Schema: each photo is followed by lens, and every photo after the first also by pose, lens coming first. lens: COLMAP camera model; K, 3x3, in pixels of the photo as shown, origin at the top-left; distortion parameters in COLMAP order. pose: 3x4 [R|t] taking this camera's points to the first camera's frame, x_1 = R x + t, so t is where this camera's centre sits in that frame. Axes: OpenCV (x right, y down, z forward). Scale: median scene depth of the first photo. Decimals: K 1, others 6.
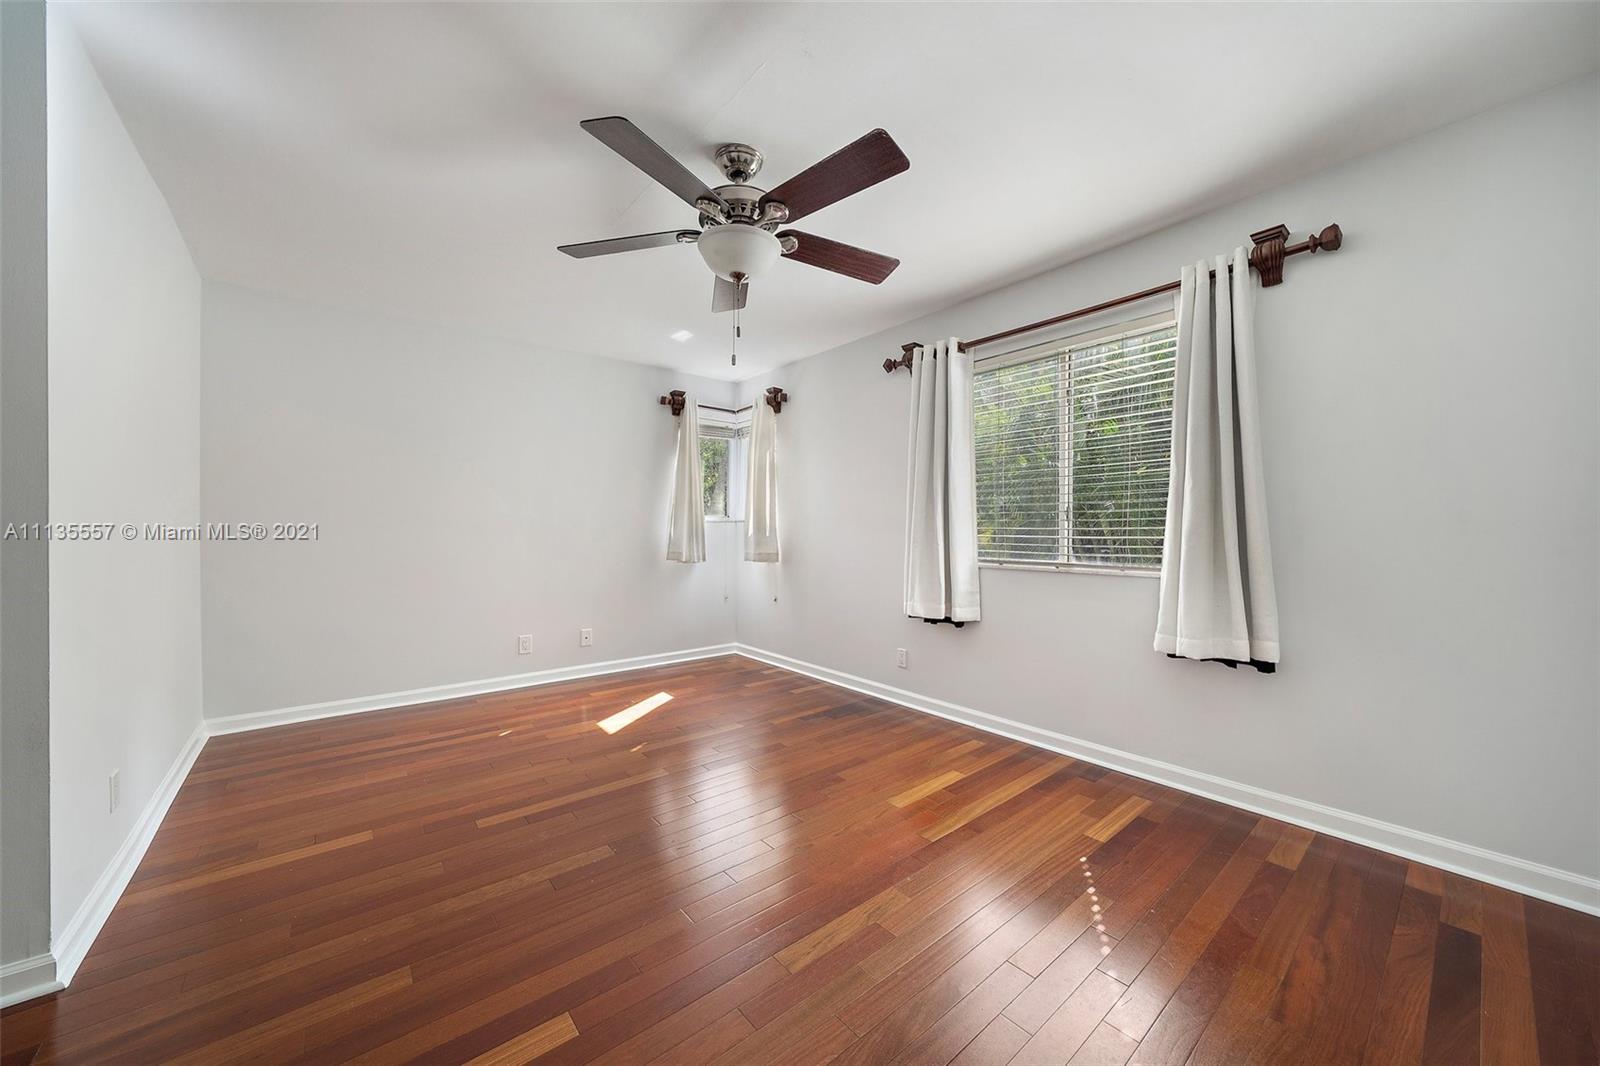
lens RADIAL K [[571.3, 0, 805.3], [0, 571.3, 540.2], [0, 0, 1]] dist [-0.005912, 0.000096]
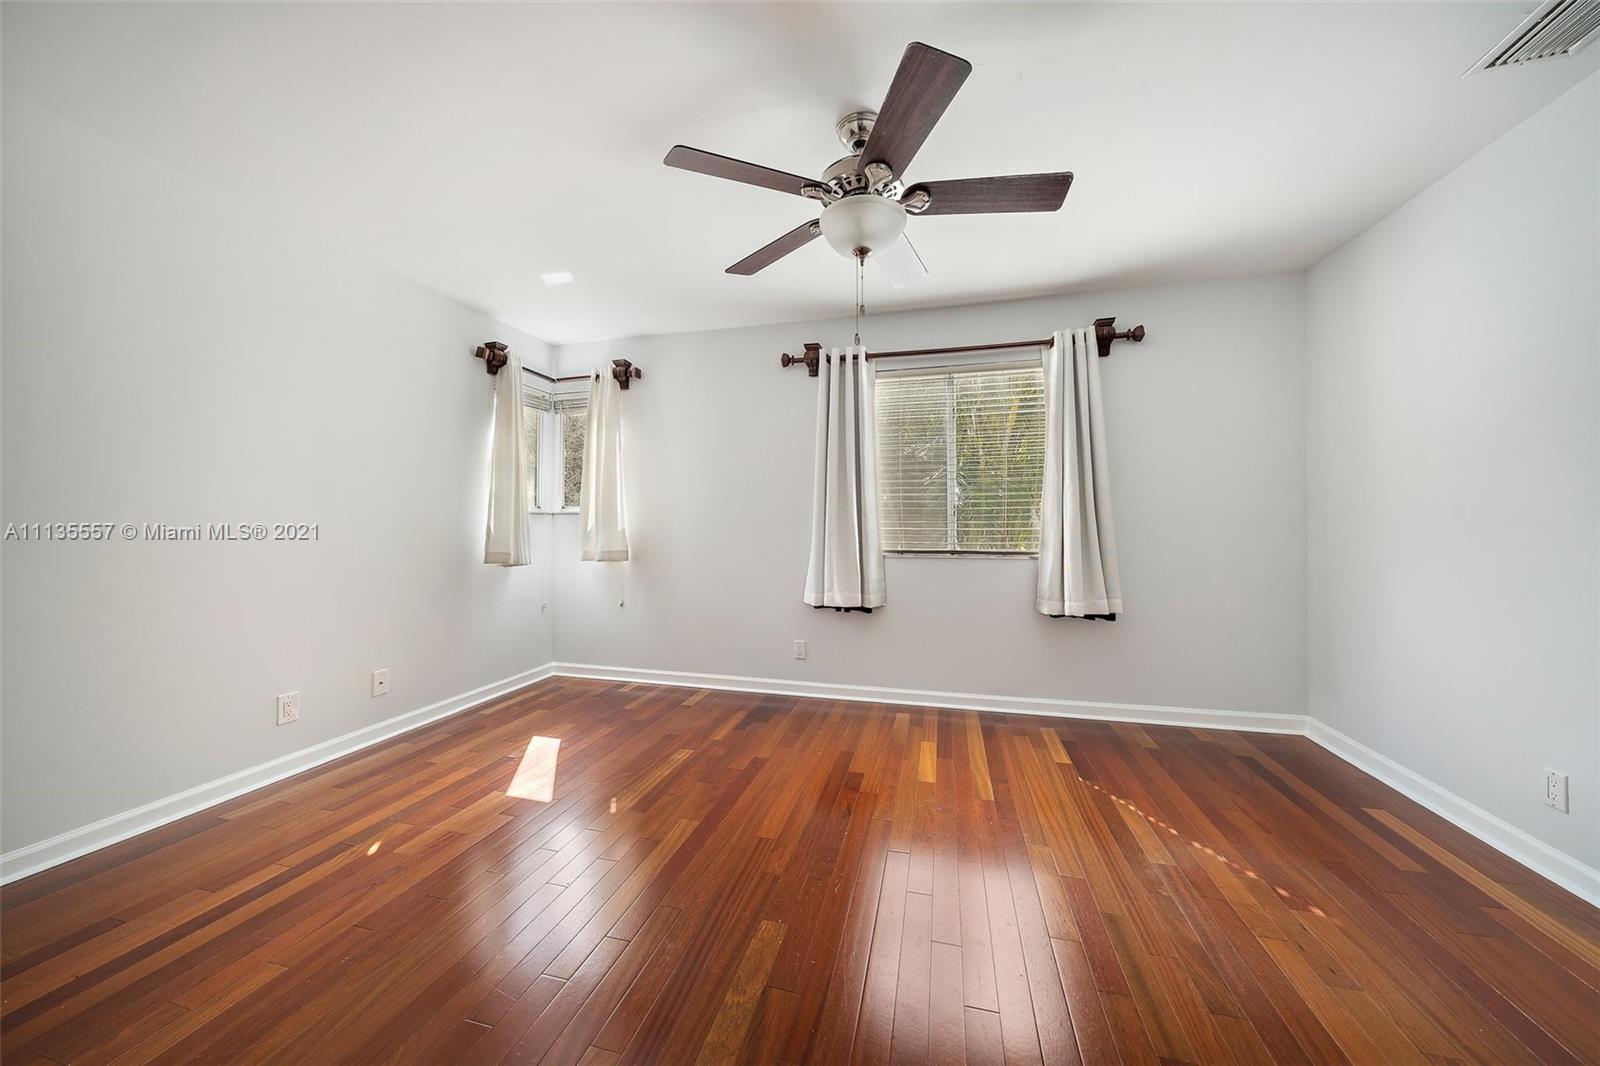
lens RADIAL K [[571.3, 0, 802.0], [0, 571.3, 522.9], [0, 0, 1]] dist [-0.005912, 0.000096]
pose [[0.807479, 0.000620, 0.589896, -0.443991], [0.012103, 0.999772, -0.017618, -0.001025], [-0.589773, 0.021365, 0.807287, 0.183830]]
